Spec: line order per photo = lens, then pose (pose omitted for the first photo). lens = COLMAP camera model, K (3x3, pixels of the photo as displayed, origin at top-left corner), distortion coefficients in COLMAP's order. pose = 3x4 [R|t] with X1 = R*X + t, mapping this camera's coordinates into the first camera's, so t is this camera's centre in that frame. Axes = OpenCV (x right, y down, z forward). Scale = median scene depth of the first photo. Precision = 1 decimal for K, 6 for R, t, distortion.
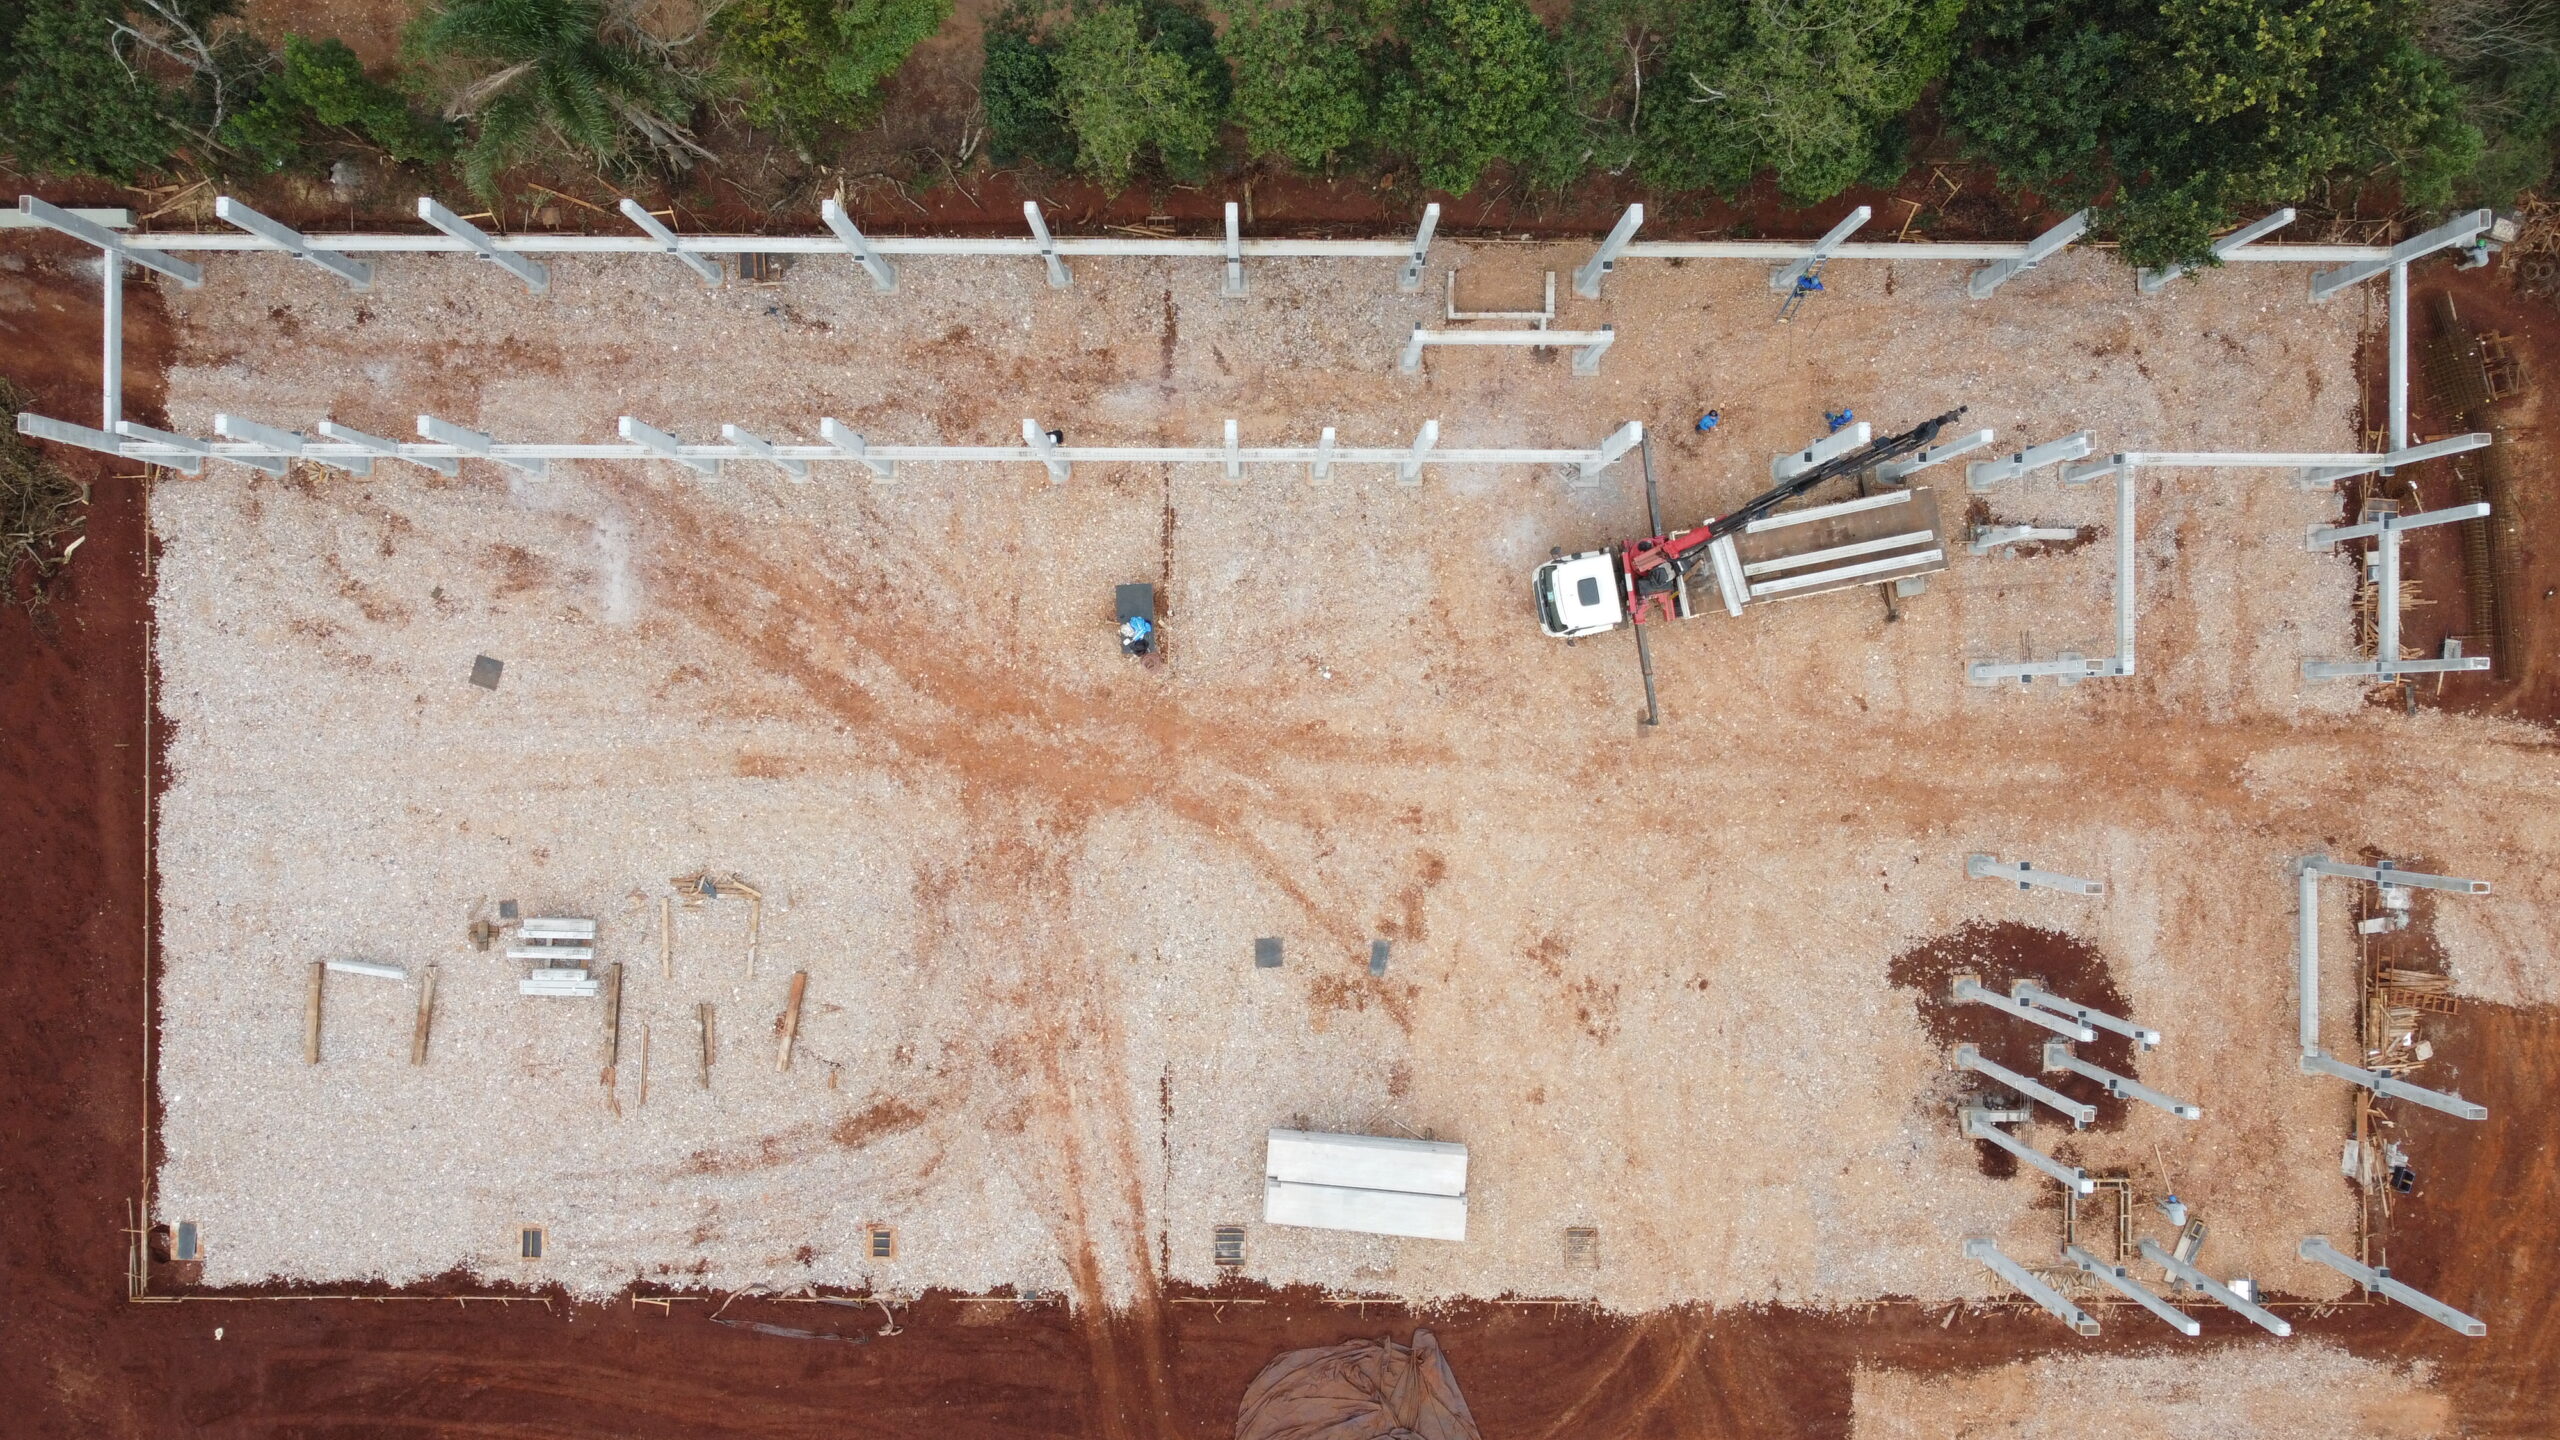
lens RADIAL K [[1941.7, 0, 1273.7], [0, 1941.7, 728.3], [0, 0, 1]] dist [-0.001379, 0.003596]
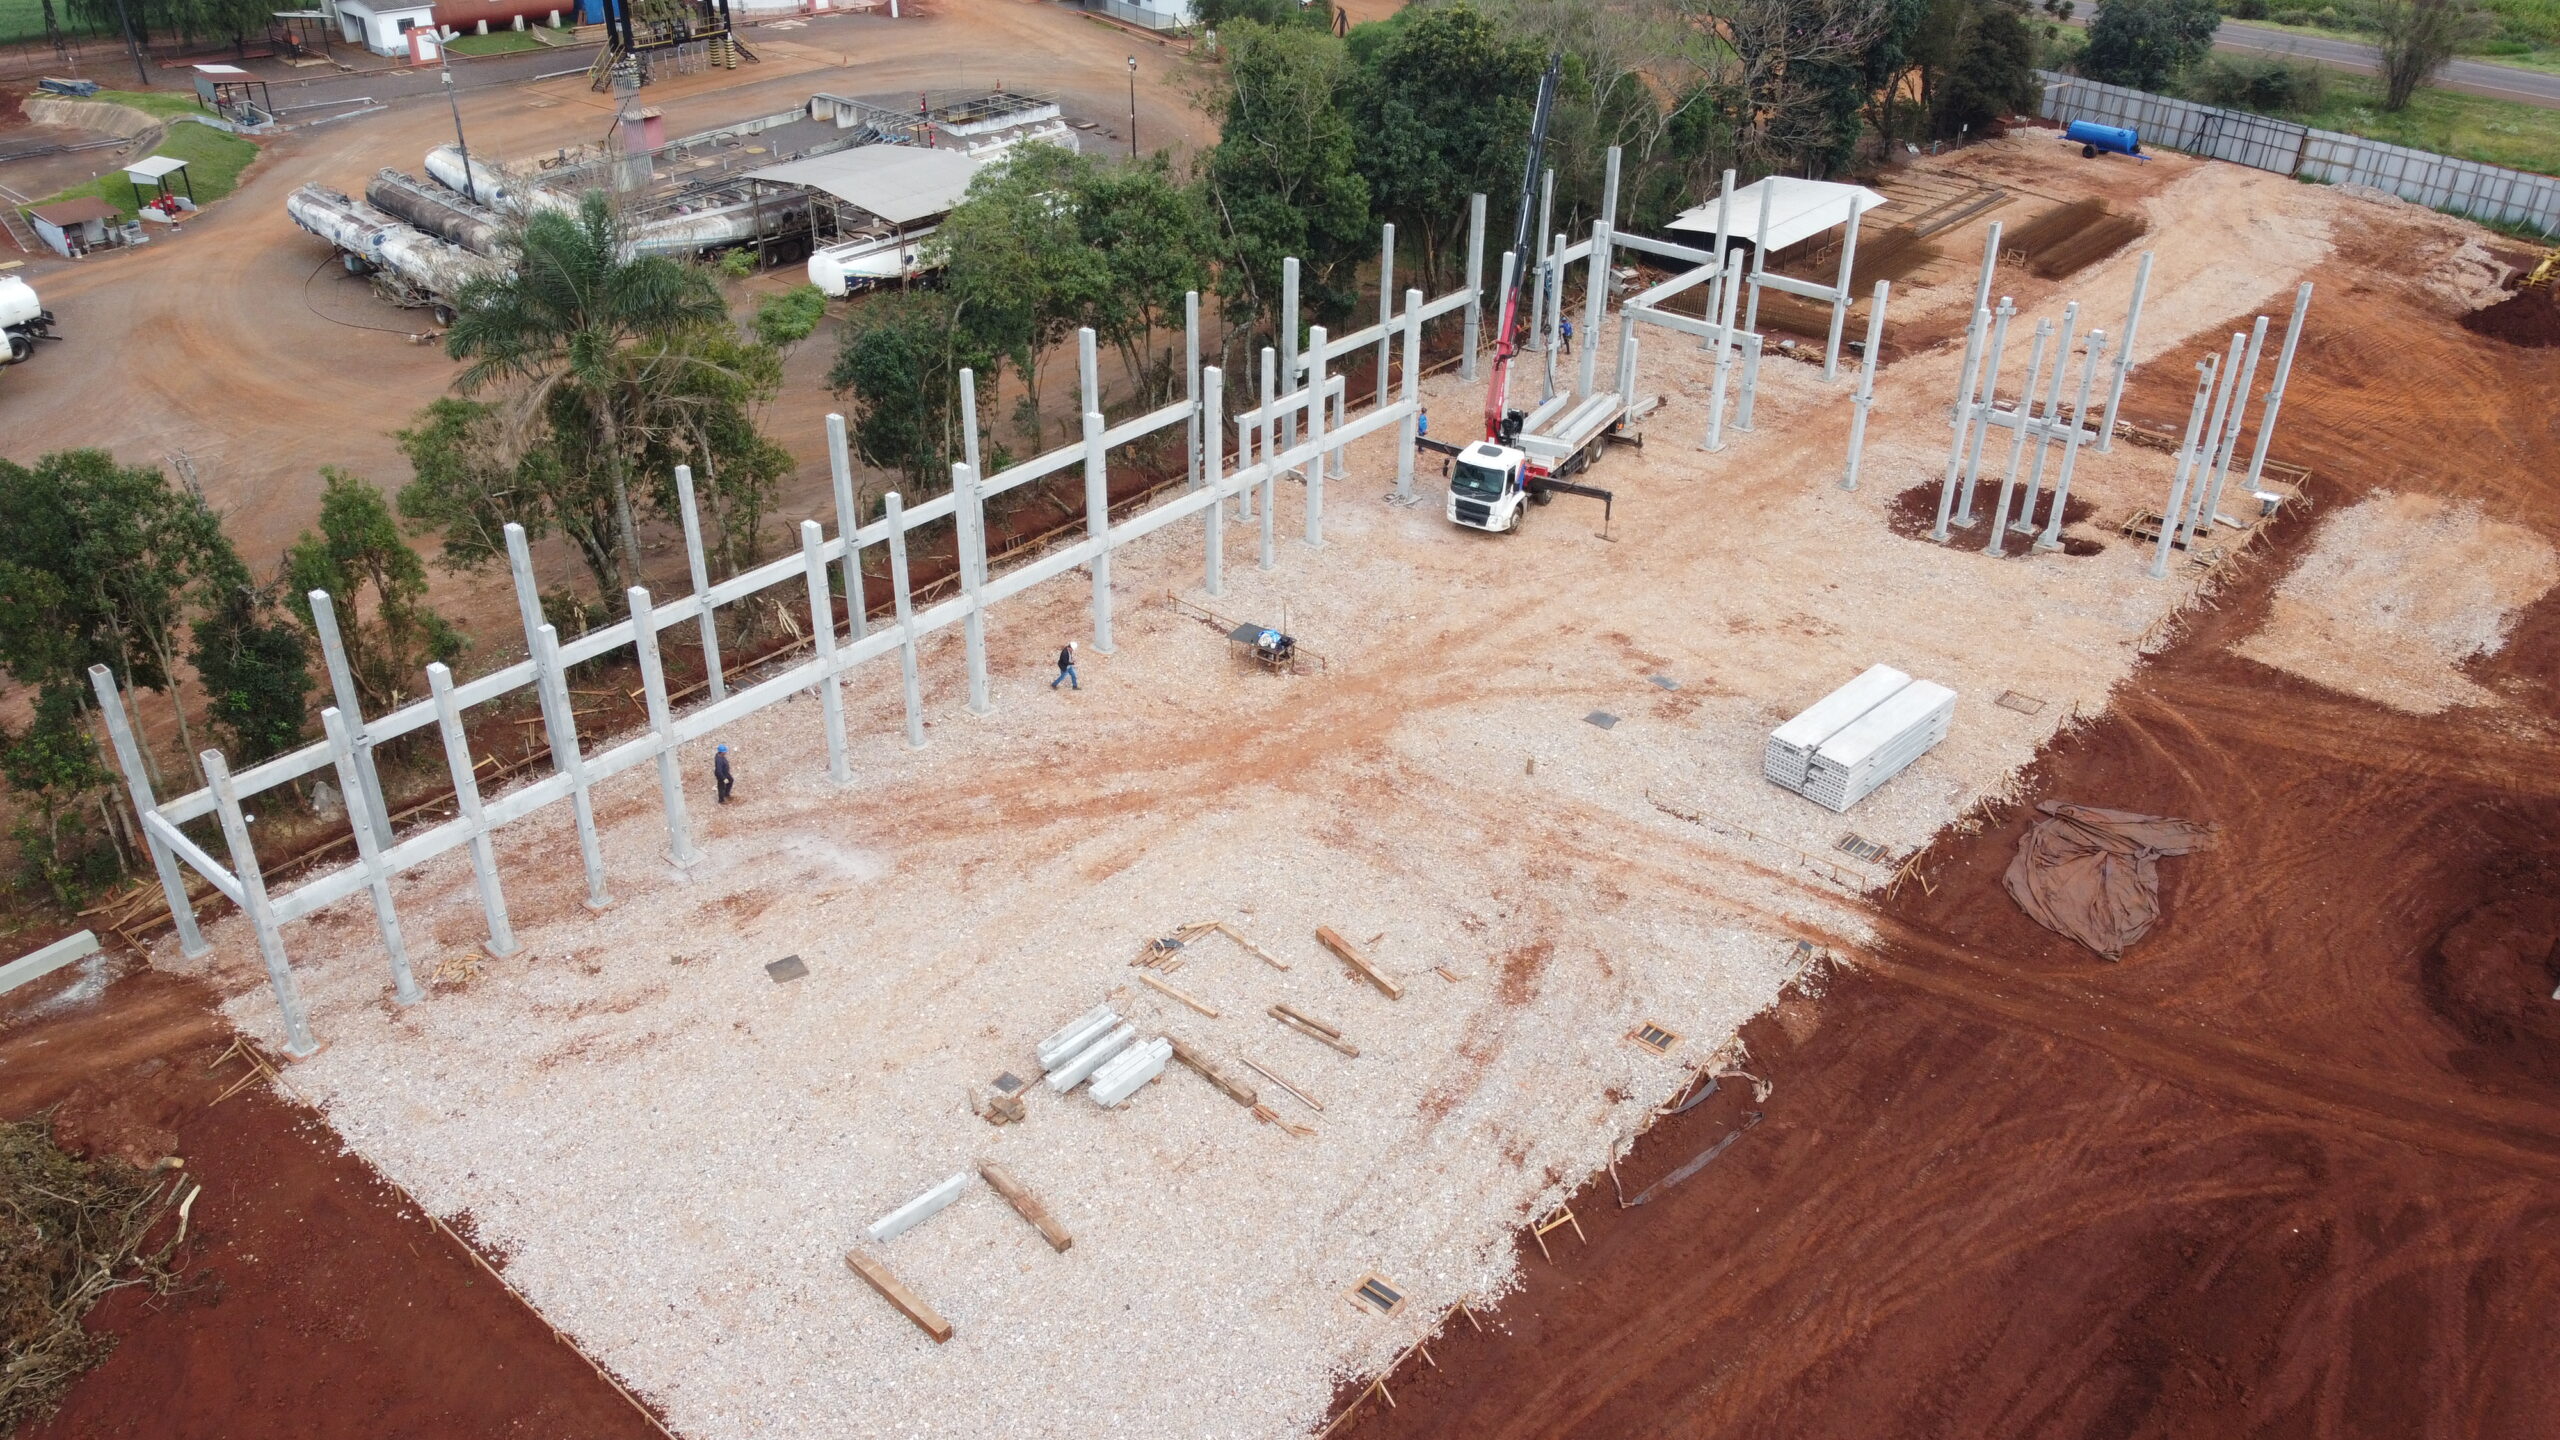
lens RADIAL K [[1941.7, 0, 1273.7], [0, 1941.7, 728.3], [0, 0, 1]] dist [-0.001379, 0.003596]
pose [[0.647782, -0.386966, 0.656228, -0.762193], [0.761826, 0.329576, -0.557675, 0.541192], [-0.000476, 0.861183, 0.508294, 0.499912]]
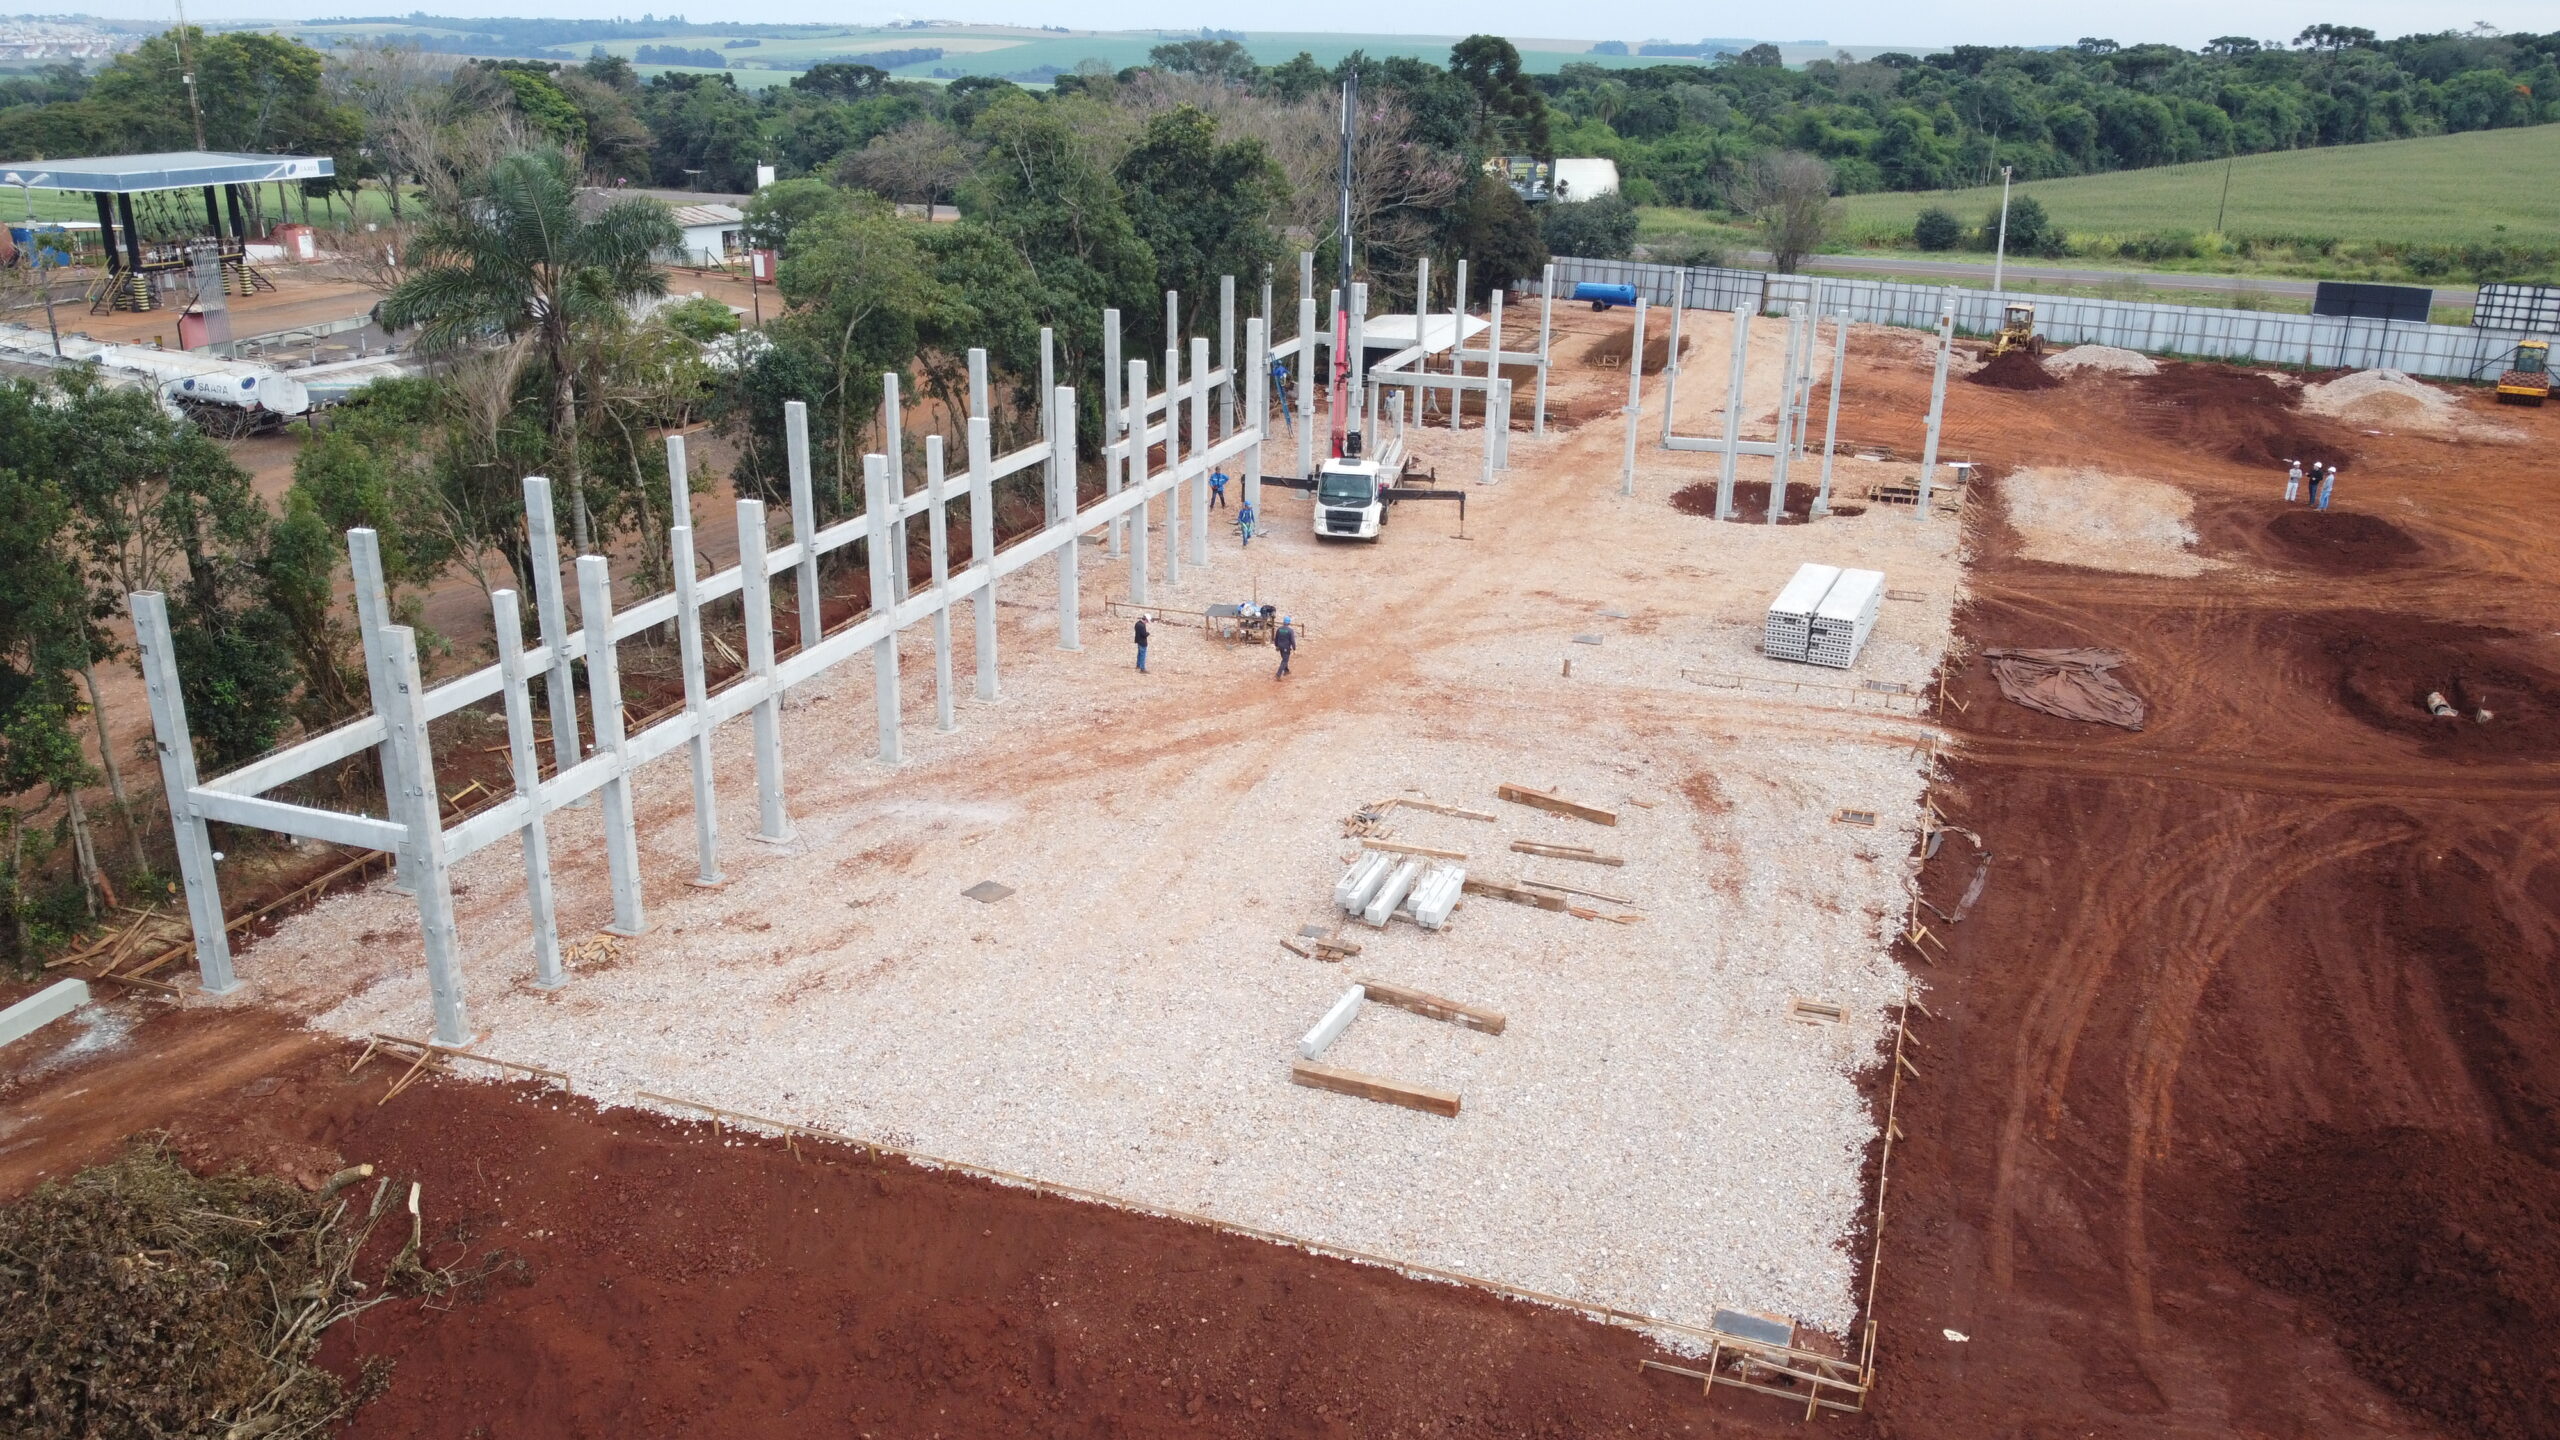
lens RADIAL K [[1941.7, 0, 1273.7], [0, 1941.7, 728.3], [0, 0, 1]] dist [-0.001379, 0.003596]
pose [[0.335902, -0.318973, 0.886243, -0.978992], [0.941860, 0.122116, -0.313031, 0.284996], [-0.008377, 0.939864, 0.341447, 0.695306]]
